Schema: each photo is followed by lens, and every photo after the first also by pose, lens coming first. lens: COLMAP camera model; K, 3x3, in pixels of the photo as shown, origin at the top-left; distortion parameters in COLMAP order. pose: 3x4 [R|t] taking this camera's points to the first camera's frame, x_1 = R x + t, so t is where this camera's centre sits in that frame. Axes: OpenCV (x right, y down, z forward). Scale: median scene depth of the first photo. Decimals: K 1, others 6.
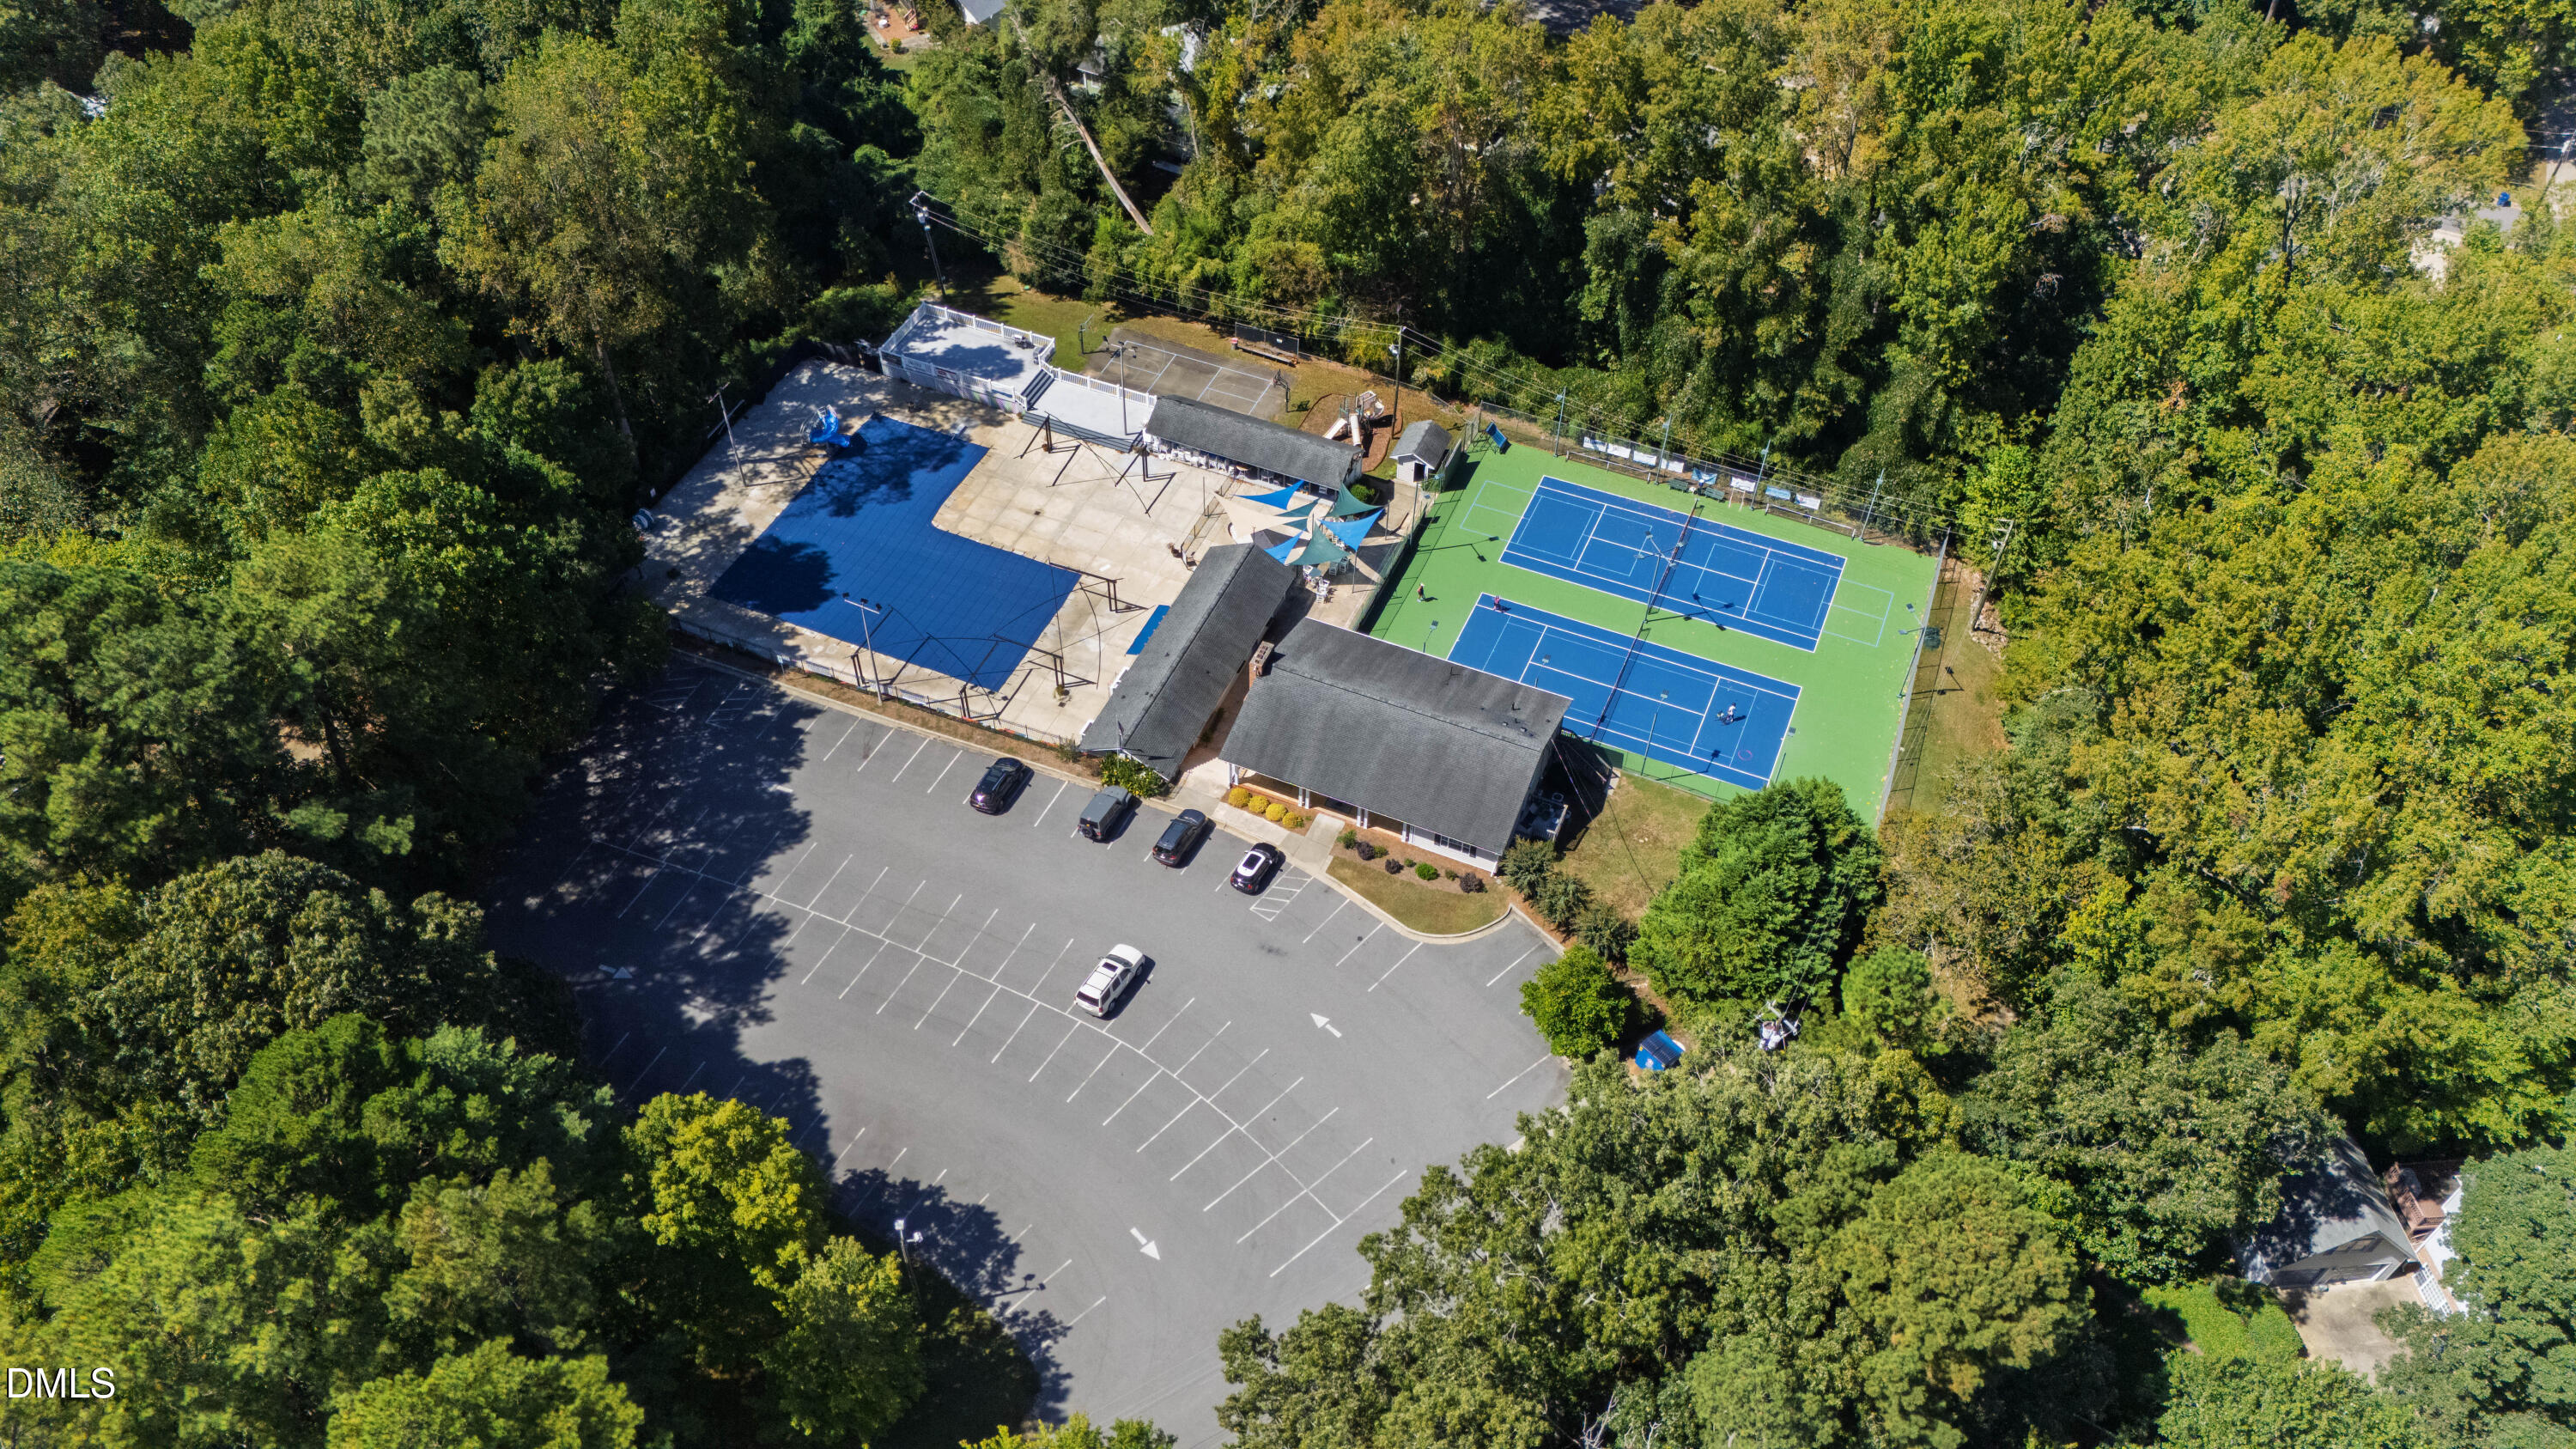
lens RADIAL K [[1913.3, 0, 1288.0], [0, 1913.3, 724.5], [0, 0, 1]] dist [0.112388, -0.160023]
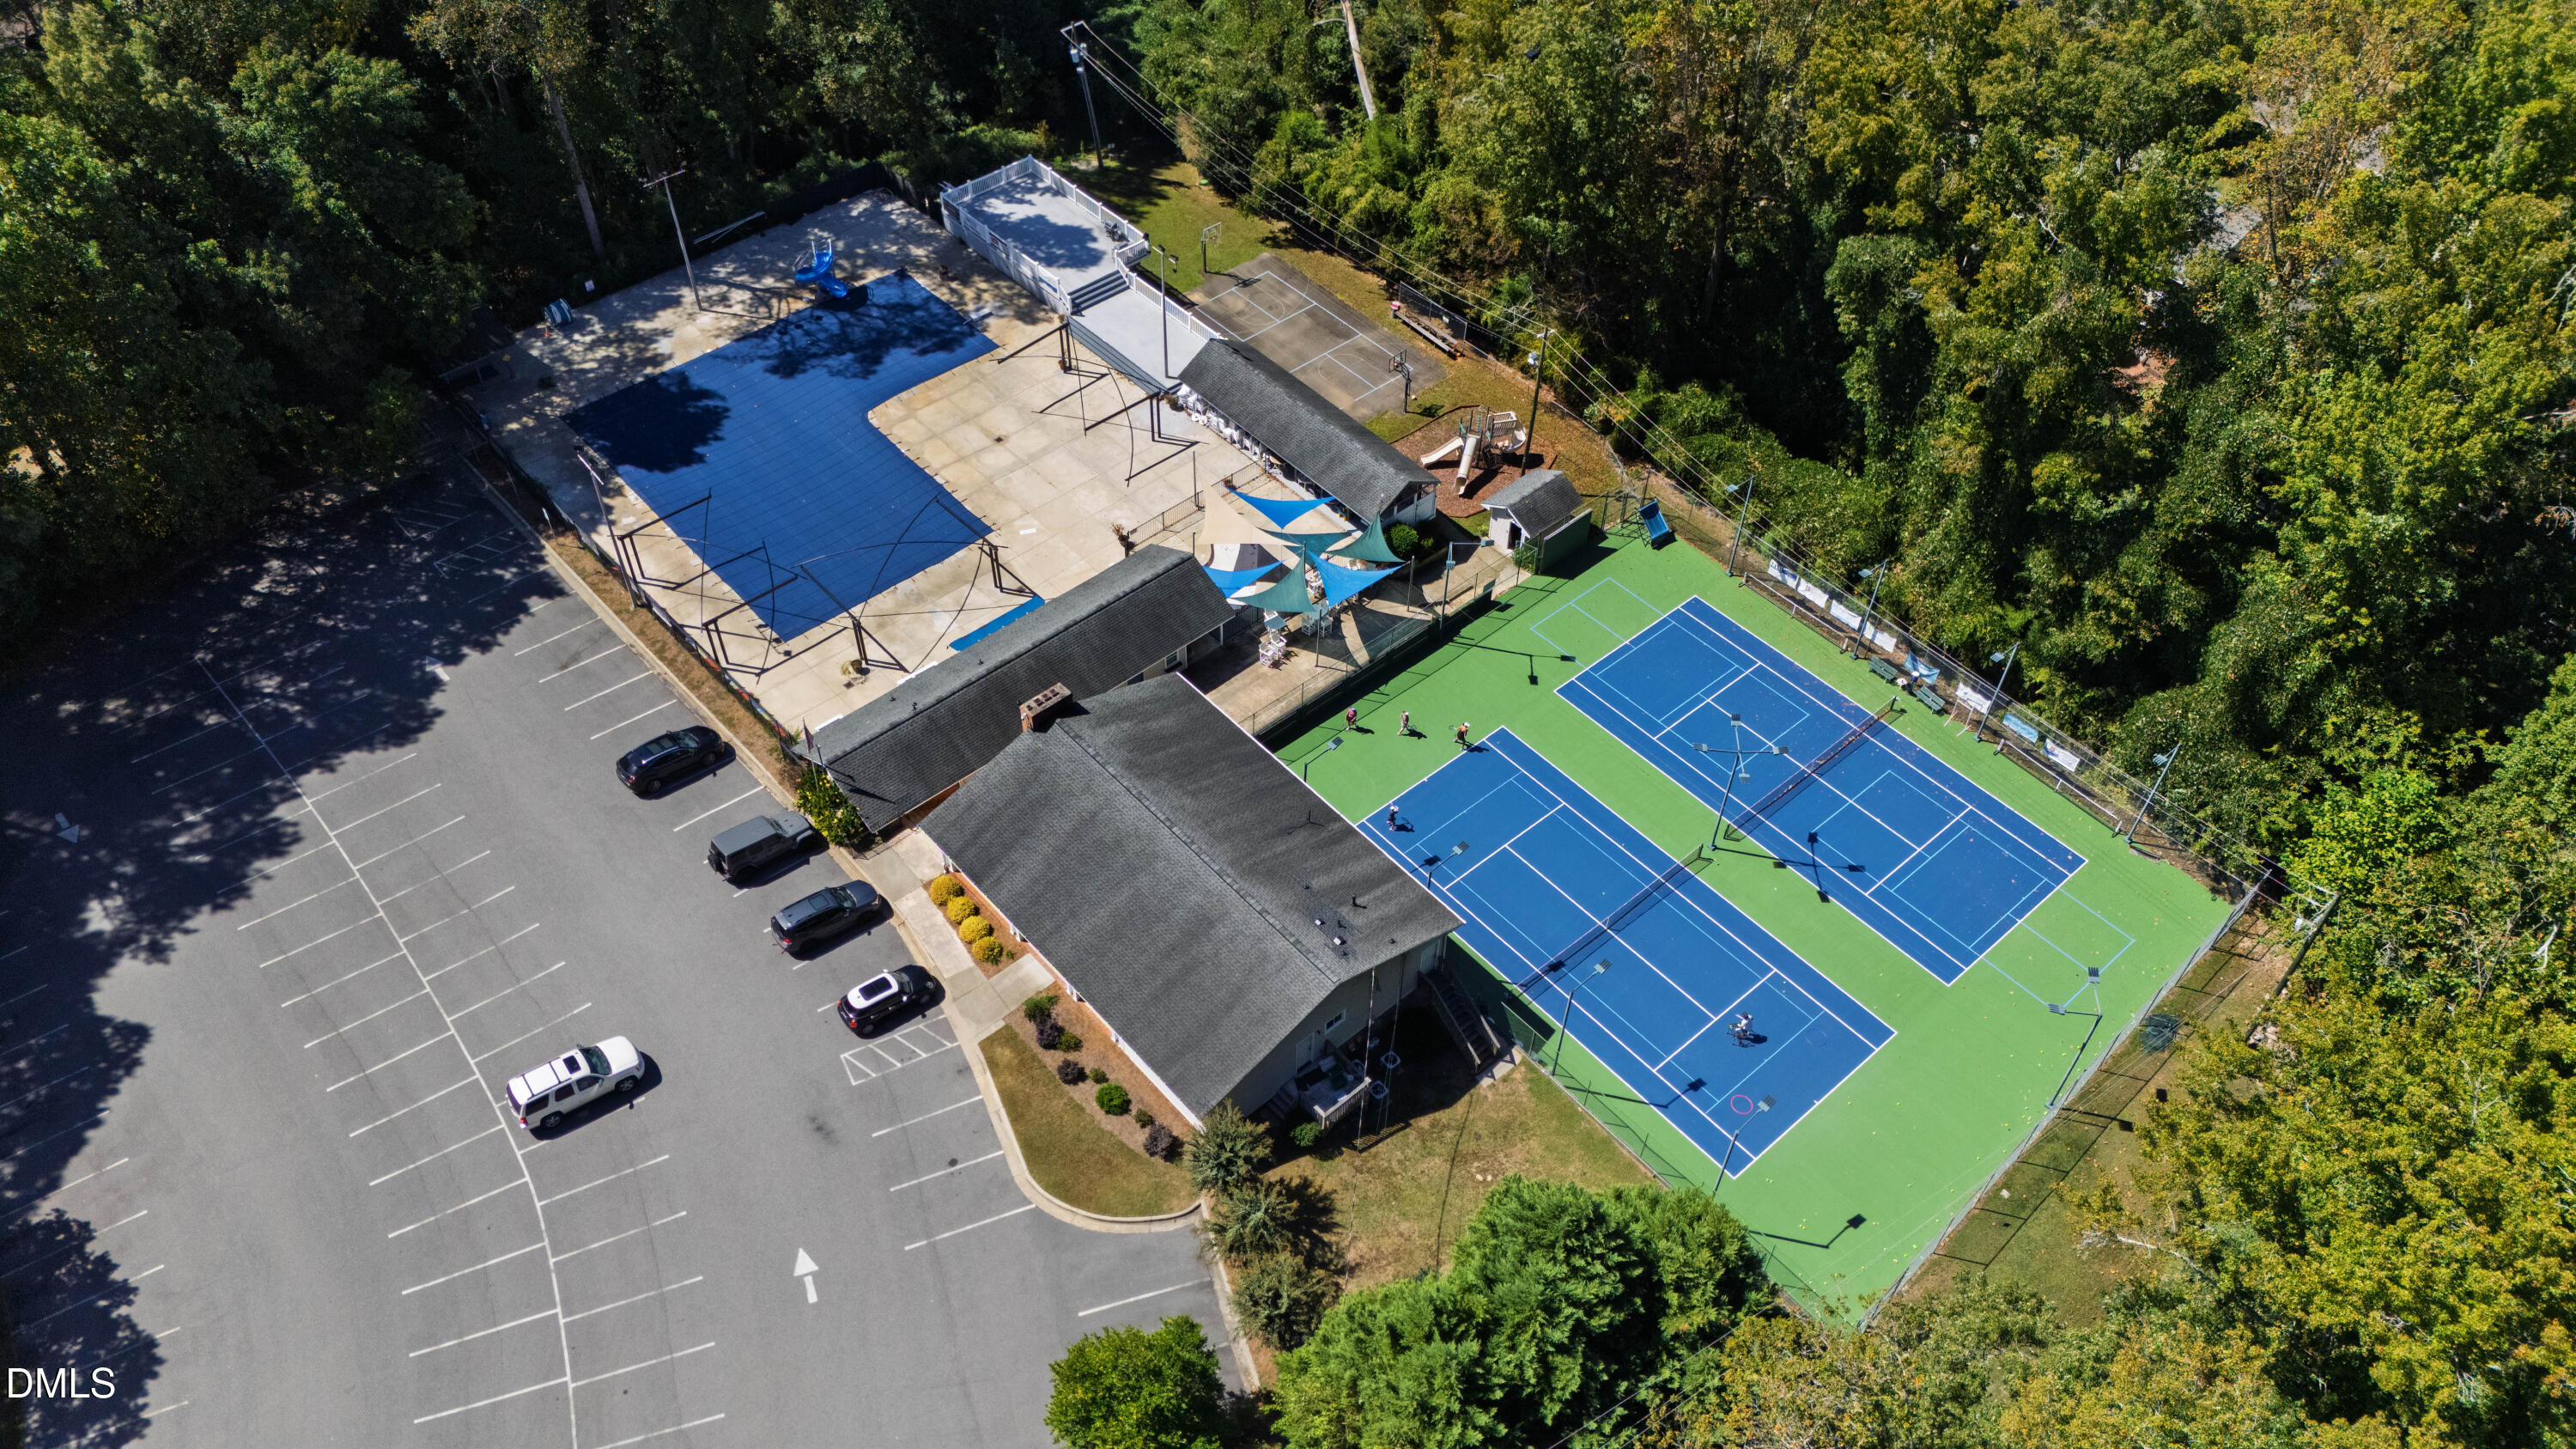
lens RADIAL K [[1897.7, 0, 1288.0], [0, 1897.7, 724.5], [0, 0, 1]] dist [0.082240, -0.080302]
pose [[0.901644, 0.314974, -0.296359, 0.229580], [-0.317220, 0.947429, 0.041829, -0.072828], [0.293954, 0.056296, 0.954160, 0.335060]]
